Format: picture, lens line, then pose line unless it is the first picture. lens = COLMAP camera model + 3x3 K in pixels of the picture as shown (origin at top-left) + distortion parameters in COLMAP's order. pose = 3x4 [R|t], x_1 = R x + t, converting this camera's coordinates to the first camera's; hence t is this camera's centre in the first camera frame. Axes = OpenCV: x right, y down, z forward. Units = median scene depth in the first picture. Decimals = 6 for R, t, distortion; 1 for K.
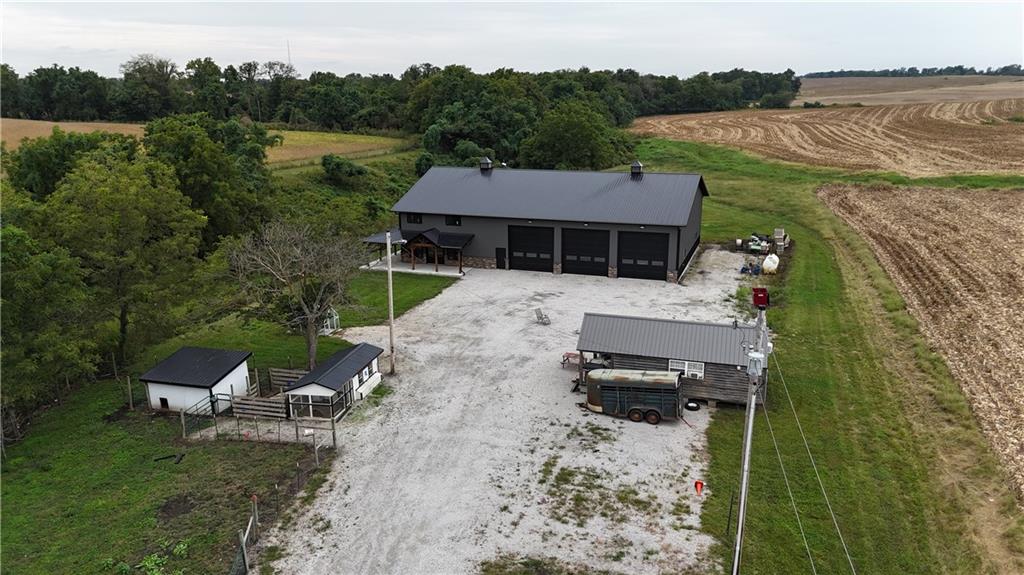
lens RADIAL K [[756.9, 0, 517.8], [0, 756.9, 286.6], [0, 0, 1]] dist [0.065312, -0.058116]
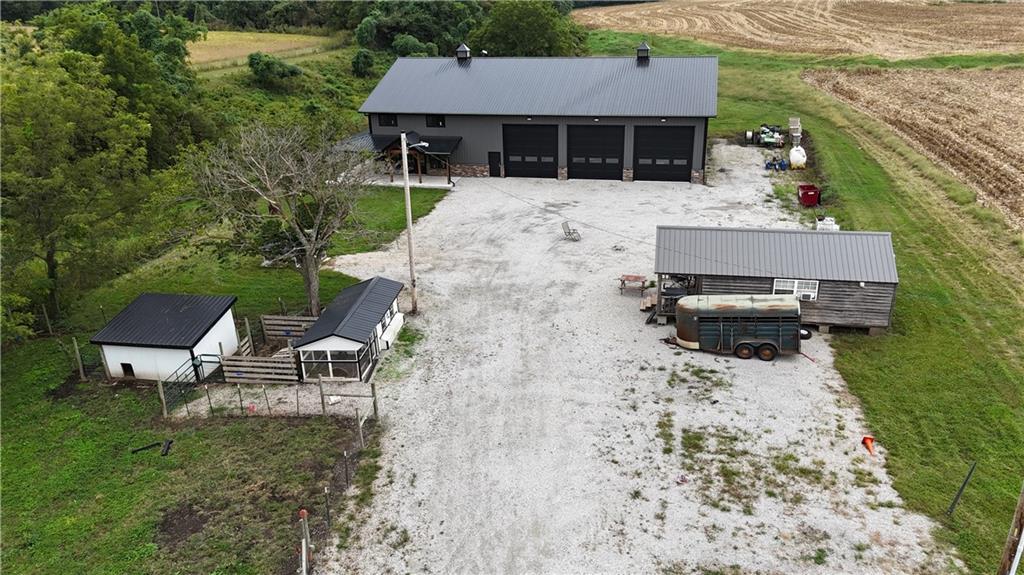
lens RADIAL K [[756.9, 0, 517.7], [0, 756.9, 290.7], [0, 0, 1]] dist [0.065312, -0.058116]
pose [[0.994080, -0.056766, 0.092638, -0.091957], [0.044607, 0.990716, 0.128420, -0.004809], [-0.099068, -0.123527, 0.987384, 0.139849]]
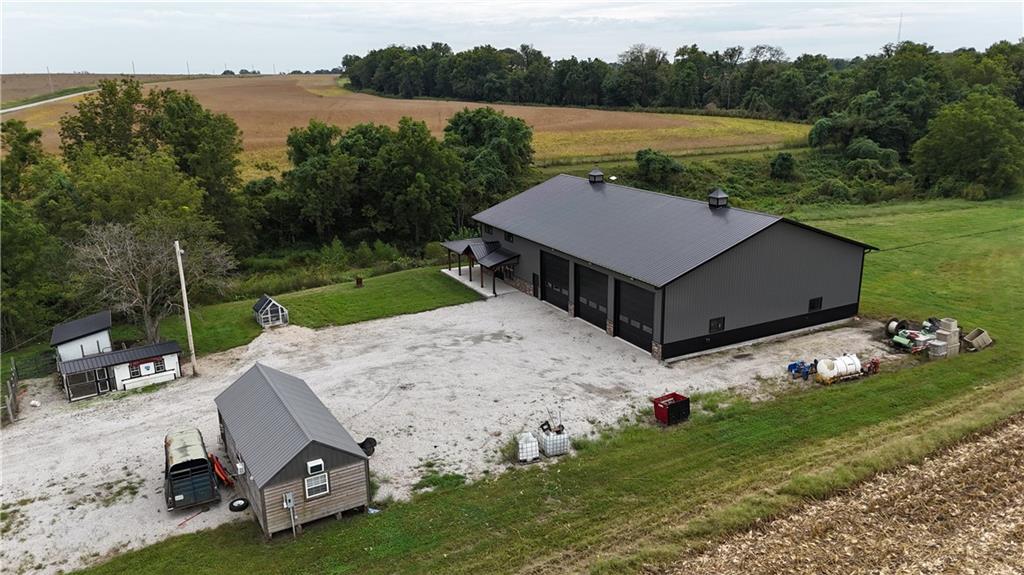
lens RADIAL K [[756.9, 0, 516.3], [0, 756.9, 283.7], [0, 0, 1]] dist [0.065312, -0.058116]
pose [[0.732569, 0.175391, -0.657709, 0.585377], [-0.160996, 0.983464, 0.082939, -0.118358], [0.661380, 0.045131, 0.748692, 0.355834]]
